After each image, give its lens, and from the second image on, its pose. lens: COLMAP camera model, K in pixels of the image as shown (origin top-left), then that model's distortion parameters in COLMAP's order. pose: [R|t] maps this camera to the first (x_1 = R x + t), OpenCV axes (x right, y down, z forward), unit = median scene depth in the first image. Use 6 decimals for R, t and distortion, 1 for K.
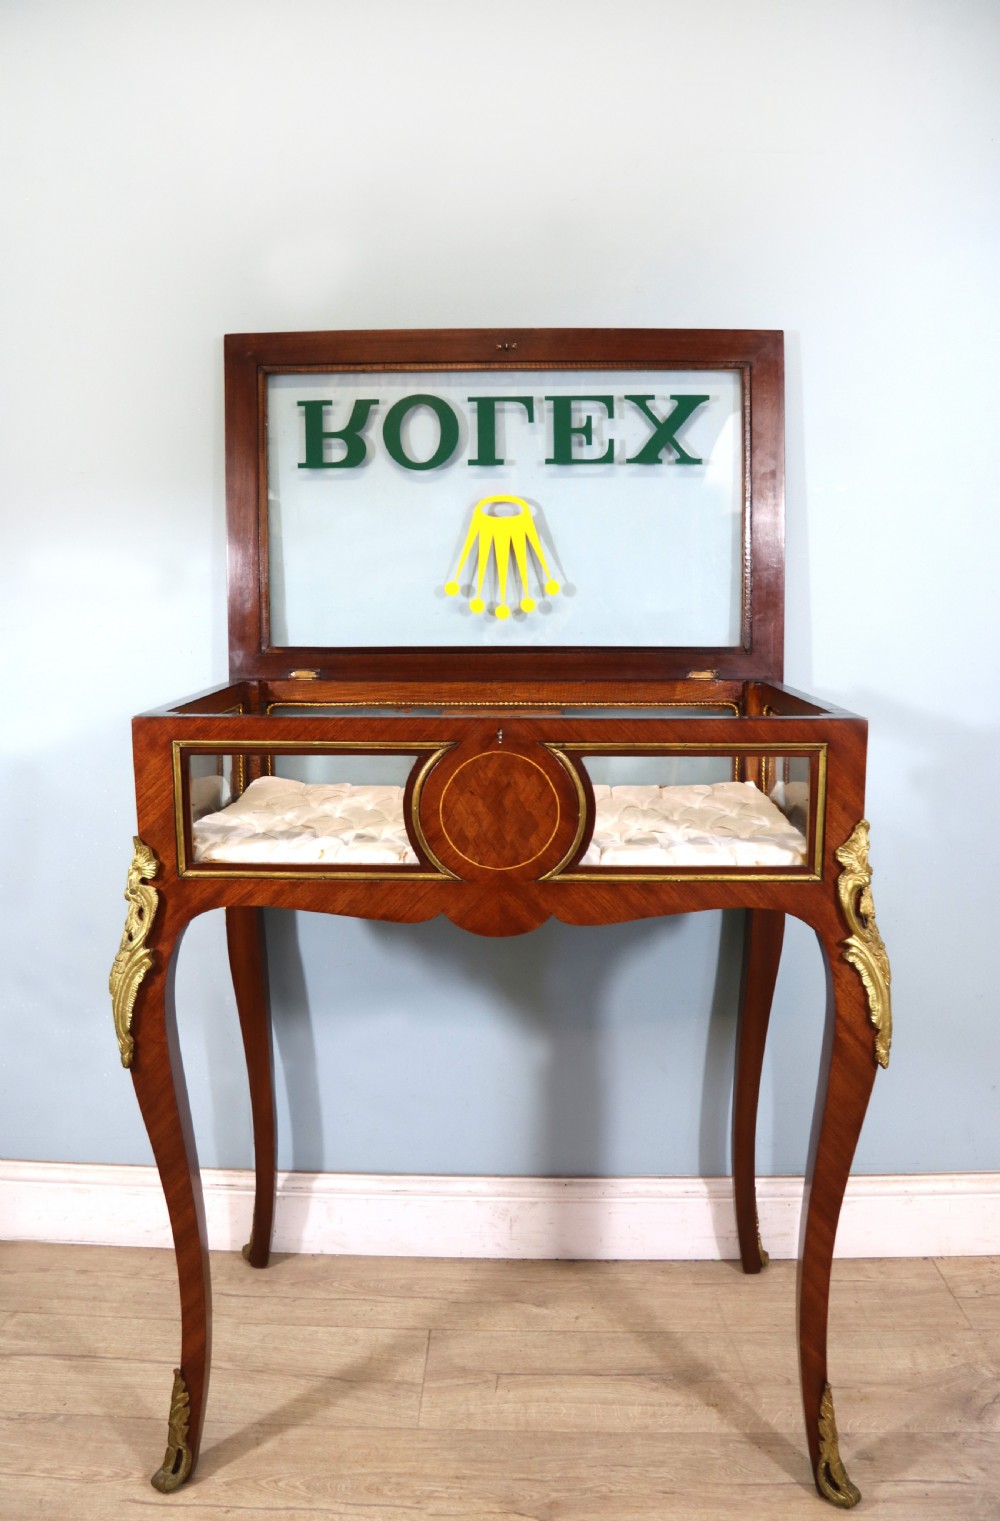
lens RADIAL K [[1220.1, 0, 479.3], [0, 1220.1, 749.4], [0, 0, 1]] dist [-0.160271, 0.093011]
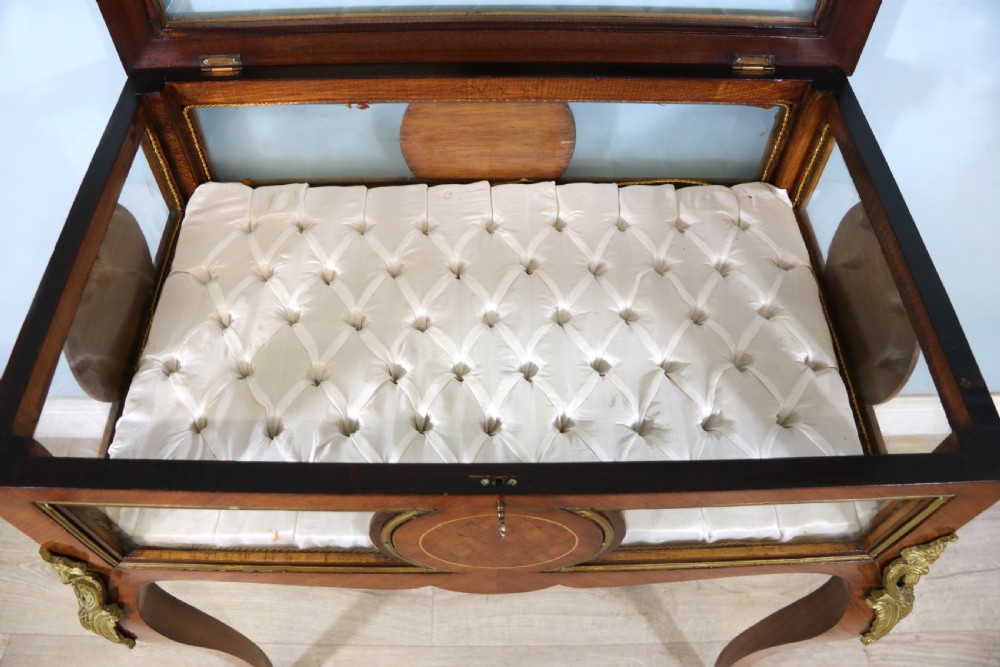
lens RADIAL K [[767.5, 0, 489.2], [0, 767.5, 334.0], [0, 0, 1]] dist [-0.150352, 0.052289]
pose [[0.999071, -0.031487, 0.029413, 0.001092], [0.000072, 0.683848, 0.729625, -0.375001], [-0.043088, -0.728945, 0.683215, 0.764184]]
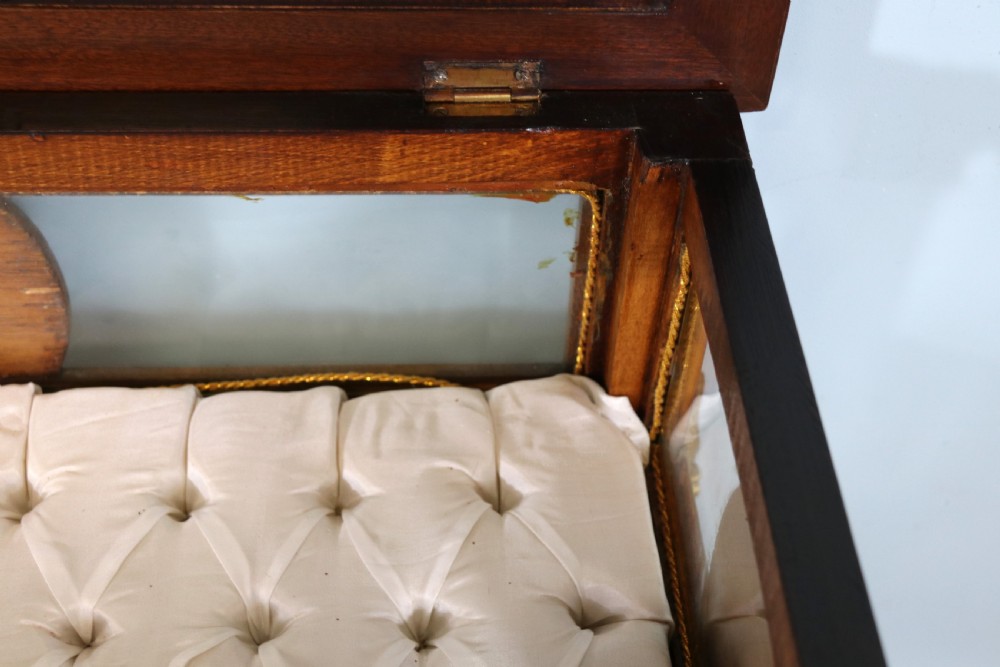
lens RADIAL K [[1241.2, 0, 493.8], [0, 1241.2, 344.7], [0, 0, 1]] dist [0.006536, 0.000000]
pose [[0.996902, -0.031012, 0.072285, 0.218870], [-0.023765, 0.757295, 0.652640, -0.269519], [-0.074980, -0.652336, 0.754212, 0.997423]]
